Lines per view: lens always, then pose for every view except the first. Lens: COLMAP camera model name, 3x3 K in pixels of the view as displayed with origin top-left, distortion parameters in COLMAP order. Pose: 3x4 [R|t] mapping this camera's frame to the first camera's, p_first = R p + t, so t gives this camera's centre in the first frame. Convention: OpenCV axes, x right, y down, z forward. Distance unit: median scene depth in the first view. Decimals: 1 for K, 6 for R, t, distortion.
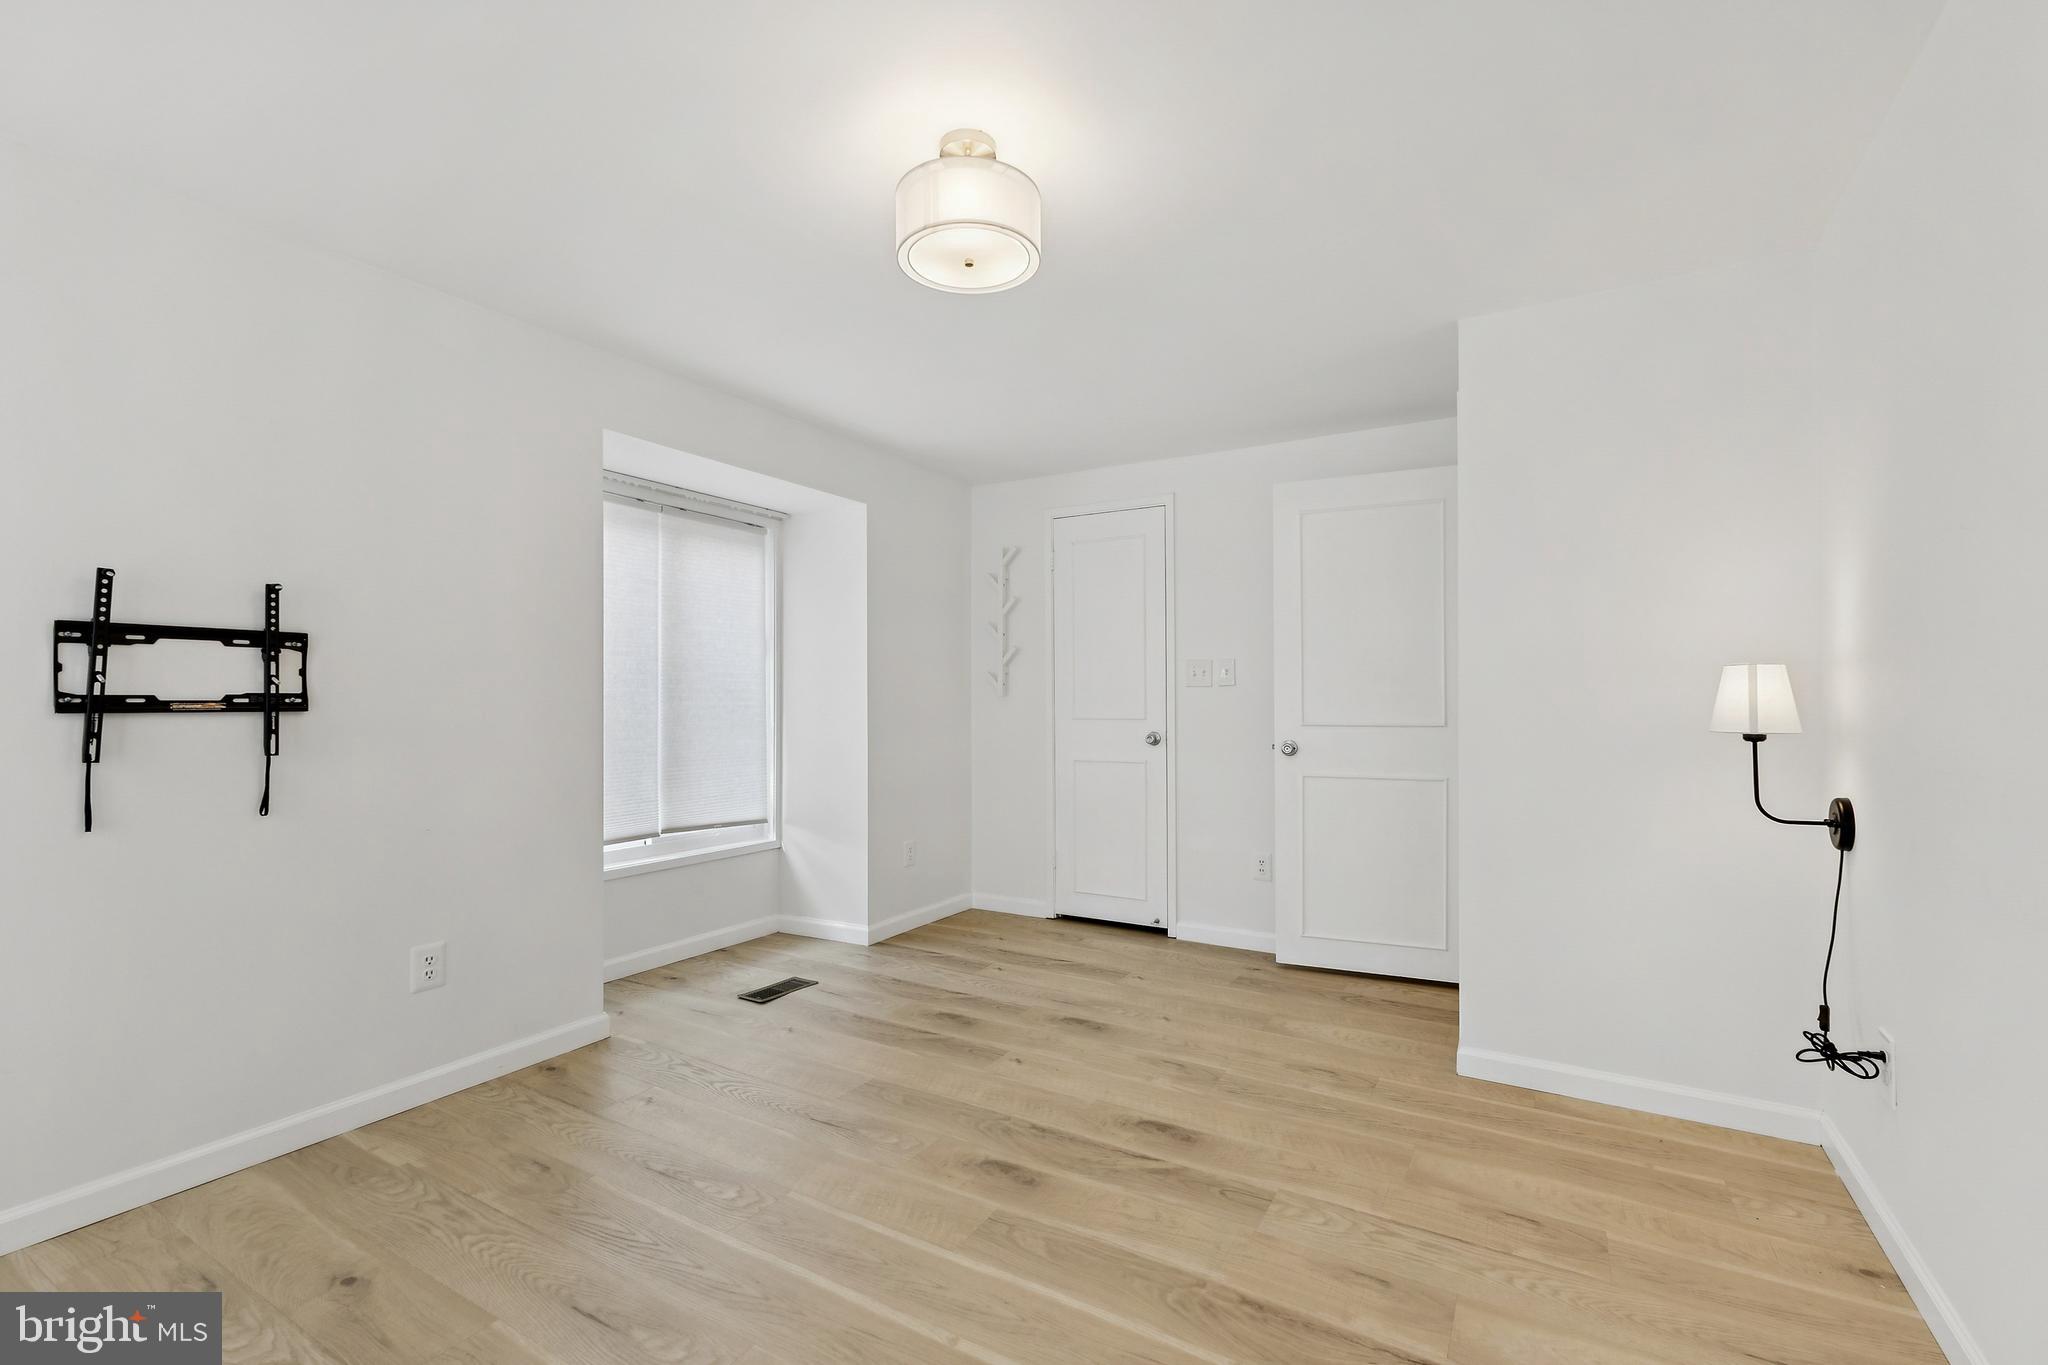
lens RADIAL K [[888.2, 0, 1043.7], [0, 888.2, 681.2], [0, 0, 1]] dist [0.022632, -0.006774]
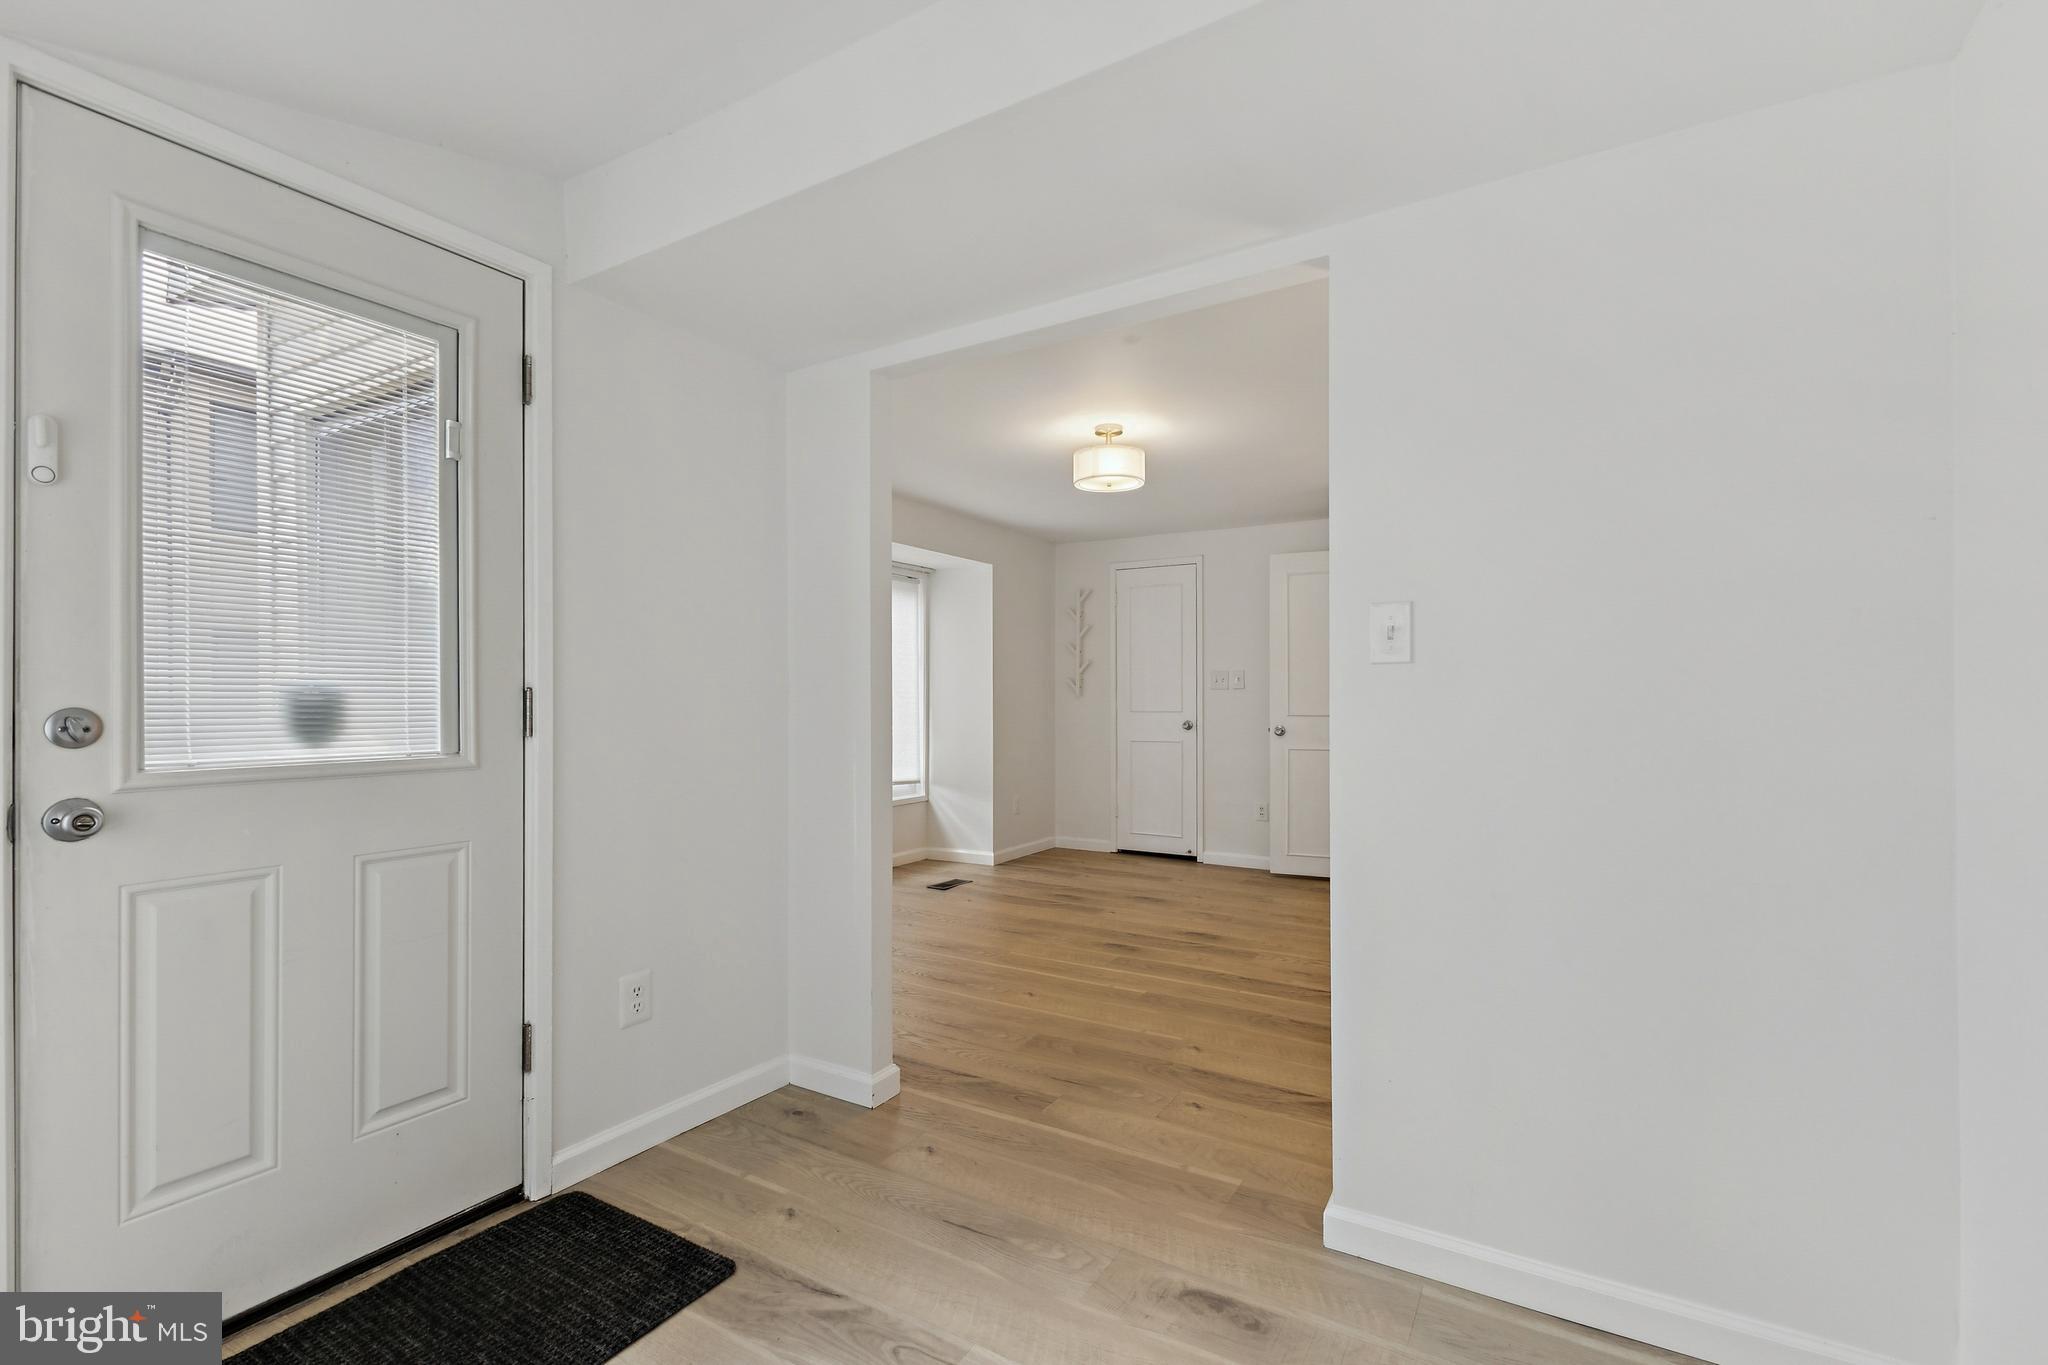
lens RADIAL K [[888.2, 0, 1060.0], [0, 888.2, 692.8], [0, 0, 1]] dist [0.022632, -0.006774]
pose [[1.000000, 0.000032, 0.000317, -0.135207], [-0.000037, 0.999860, 0.016734, -0.019763], [-0.000316, -0.016734, 0.999860, -0.710103]]
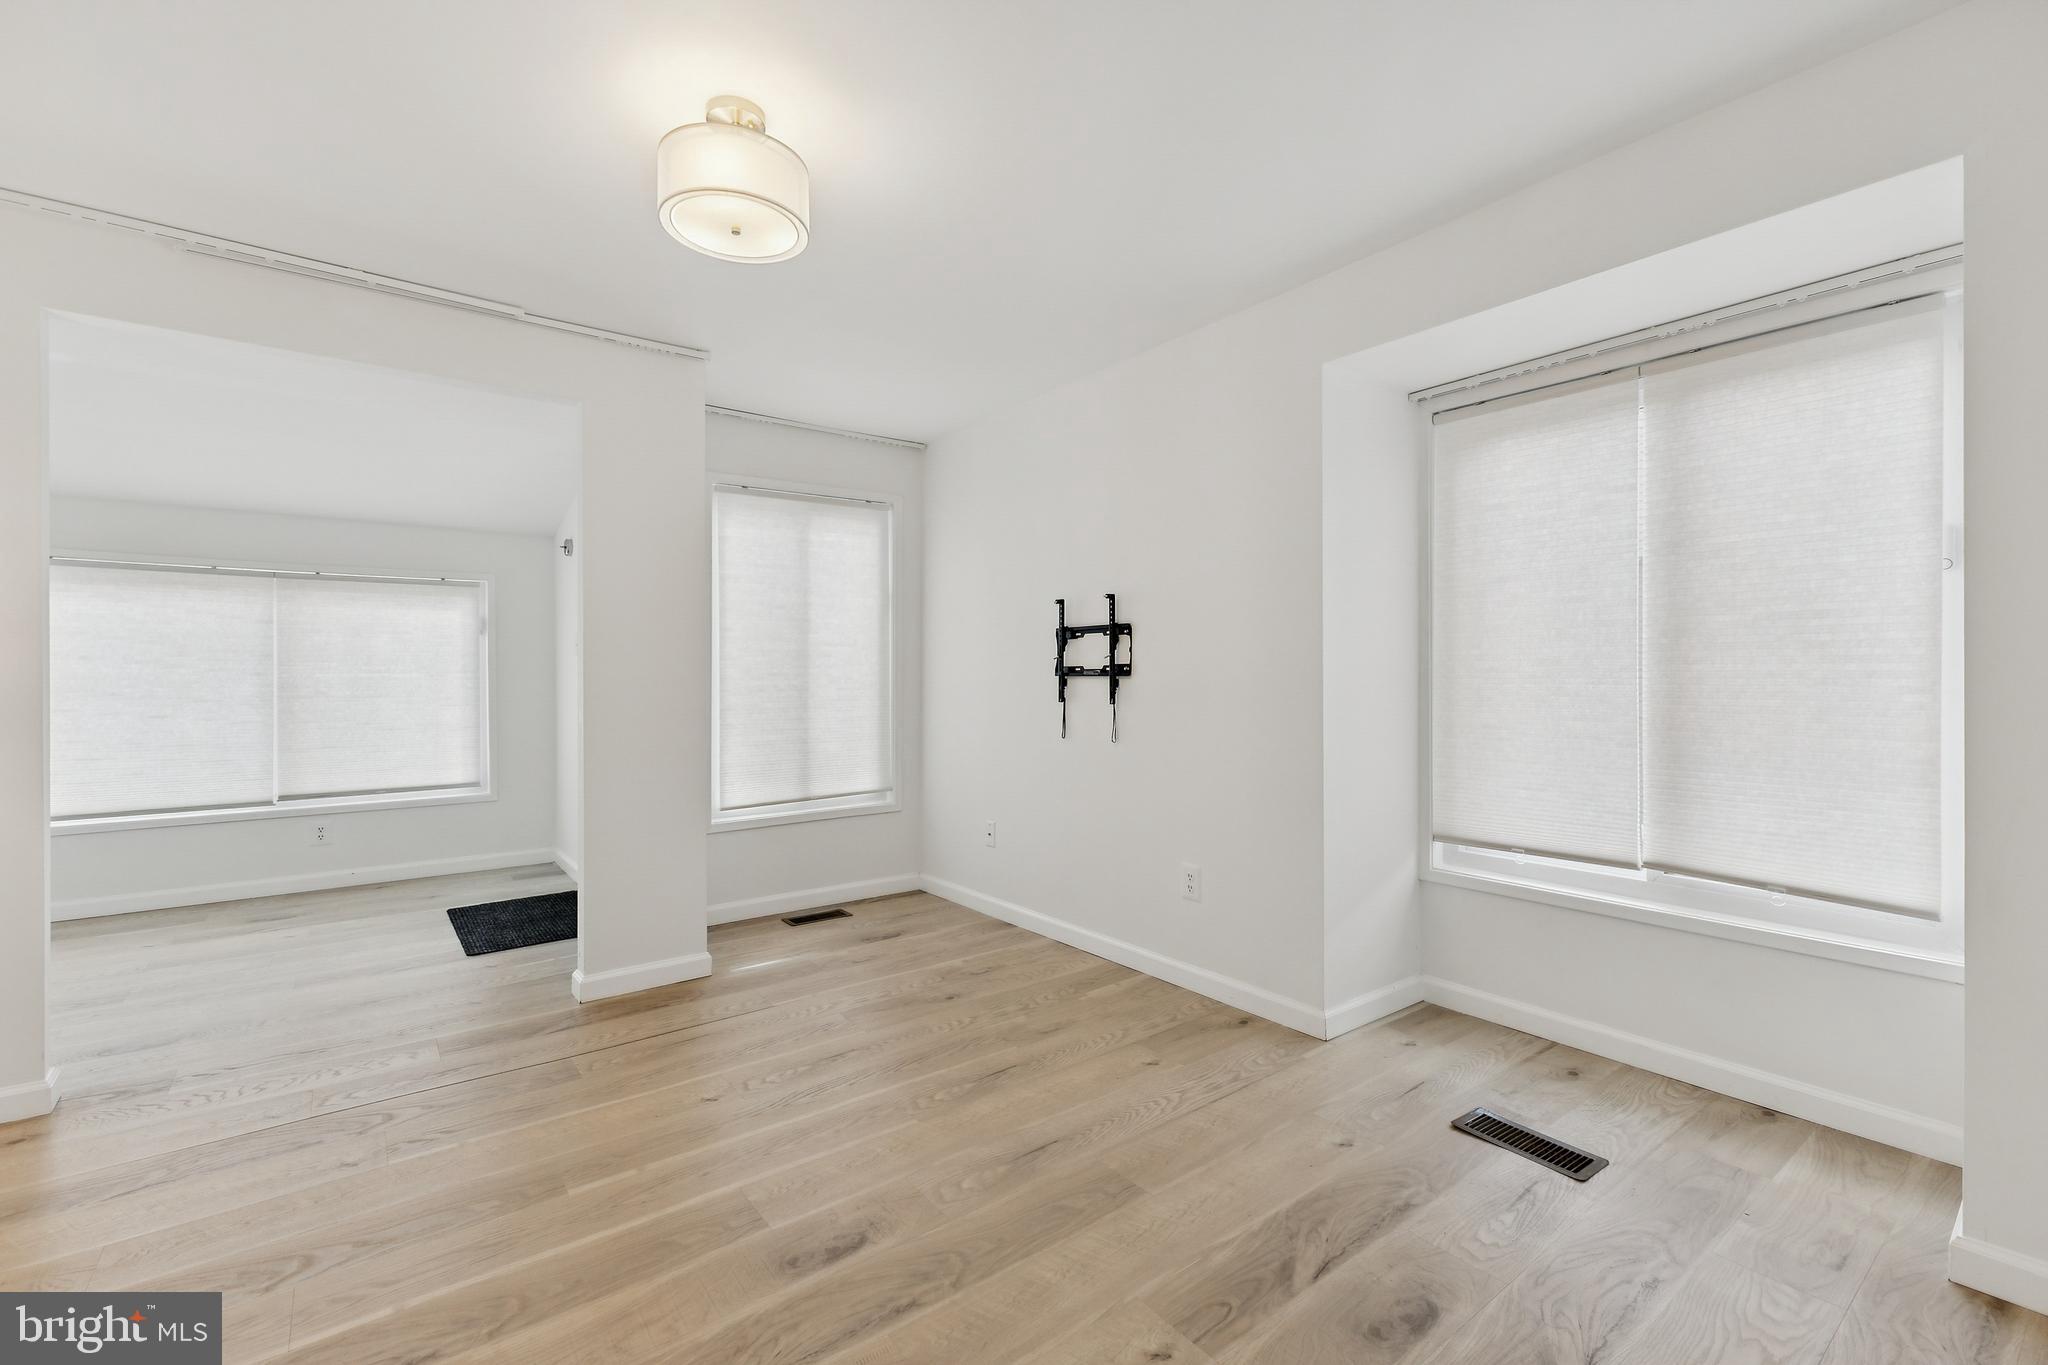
lens RADIAL K [[888.2, 0, 1015.6], [0, 888.2, 670.9], [0, 0, 1]] dist [0.022632, -0.006774]
pose [[-0.401860, -0.001358, -0.915700, 0.502864], [0.027490, 0.999530, -0.013547, 0.033380], [0.915288, -0.030617, -0.401634, 1.188395]]
